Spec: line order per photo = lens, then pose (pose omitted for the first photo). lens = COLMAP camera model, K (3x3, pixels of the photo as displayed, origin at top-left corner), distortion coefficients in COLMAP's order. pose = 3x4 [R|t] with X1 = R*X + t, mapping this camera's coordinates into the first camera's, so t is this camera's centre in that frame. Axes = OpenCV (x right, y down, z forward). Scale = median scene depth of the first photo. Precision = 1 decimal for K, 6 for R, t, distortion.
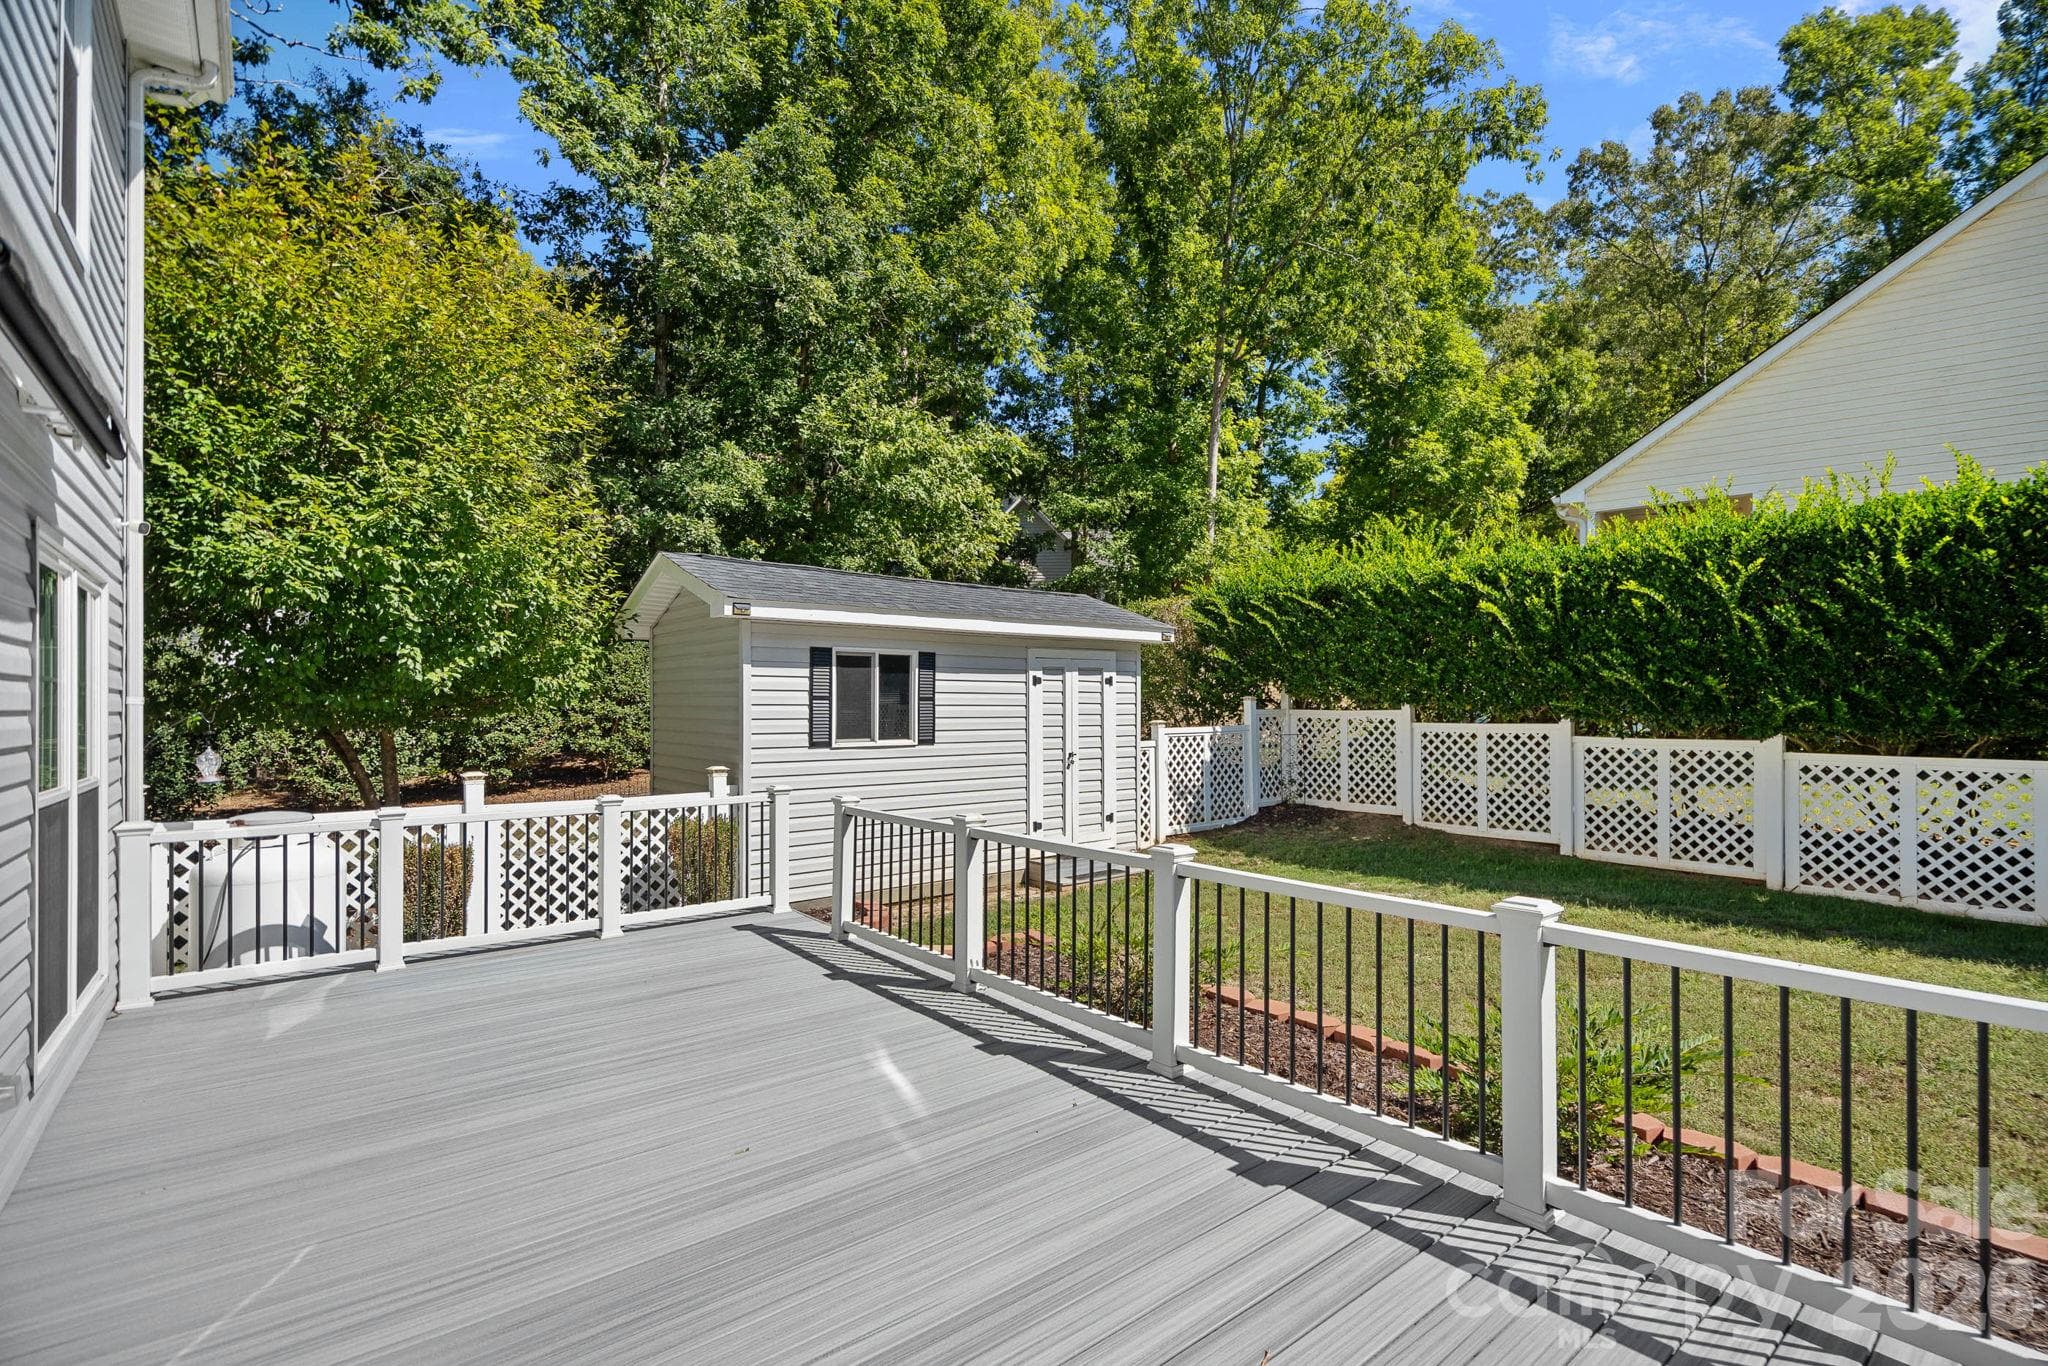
lens RADIAL K [[924.7, 0, 1019.2], [0, 924.7, 700.4], [0, 0, 1]] dist [0.001882, 0.000382]
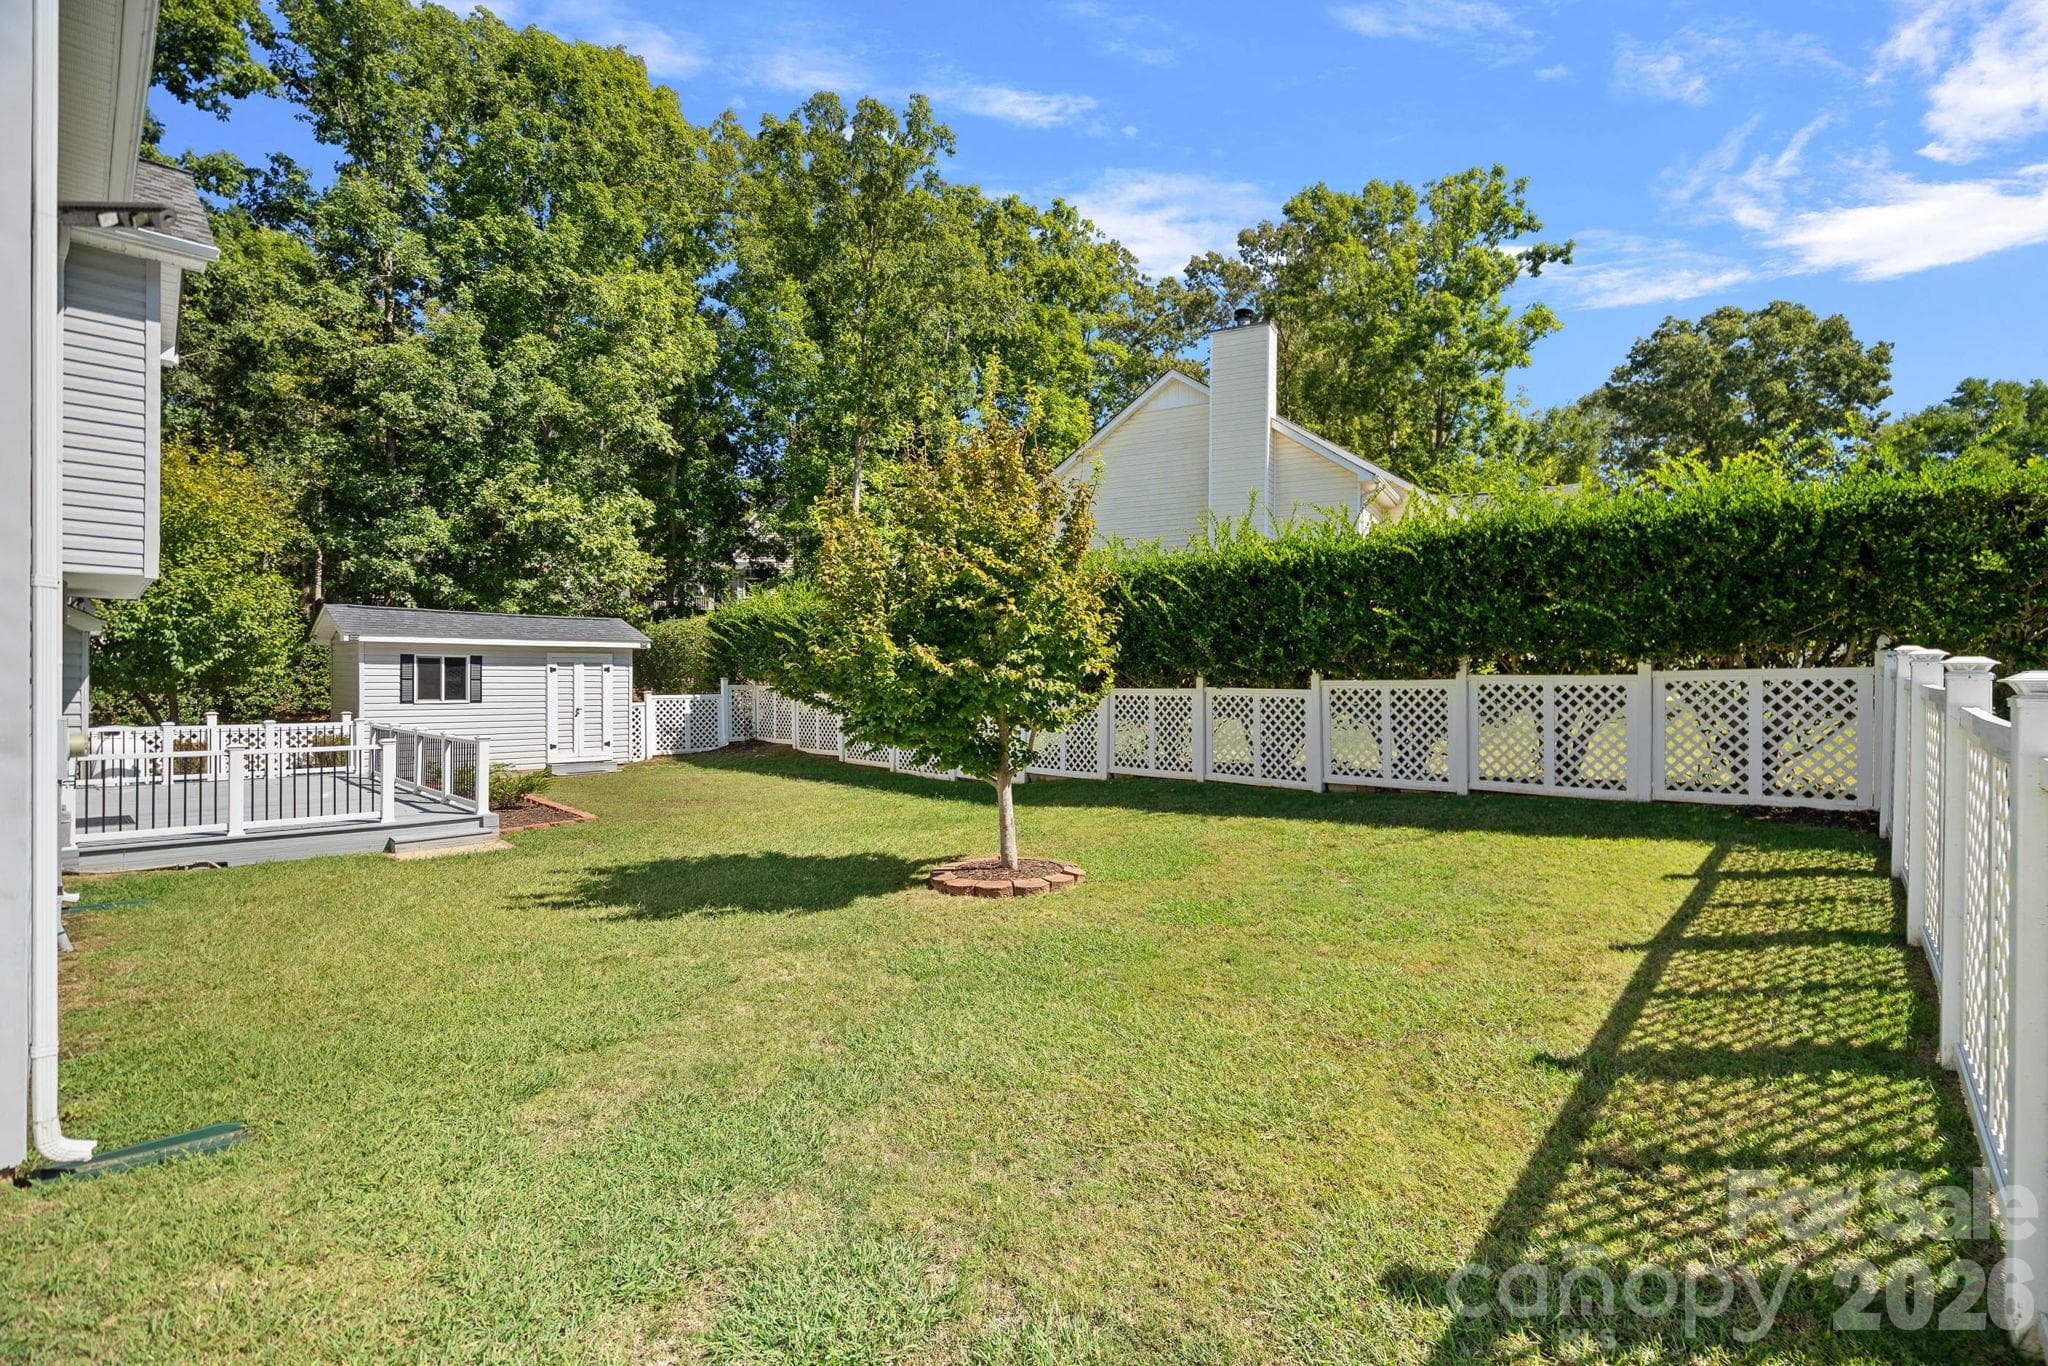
lens RADIAL K [[924.7, 0, 1019.2], [0, 924.7, 700.4], [0, 0, 1]] dist [0.001882, 0.000382]
pose [[0.992485, 0.003250, 0.122325, 0.723891], [-0.006672, 0.999598, 0.027573, -0.017404], [-0.122186, -0.028182, 0.992107, -0.981035]]
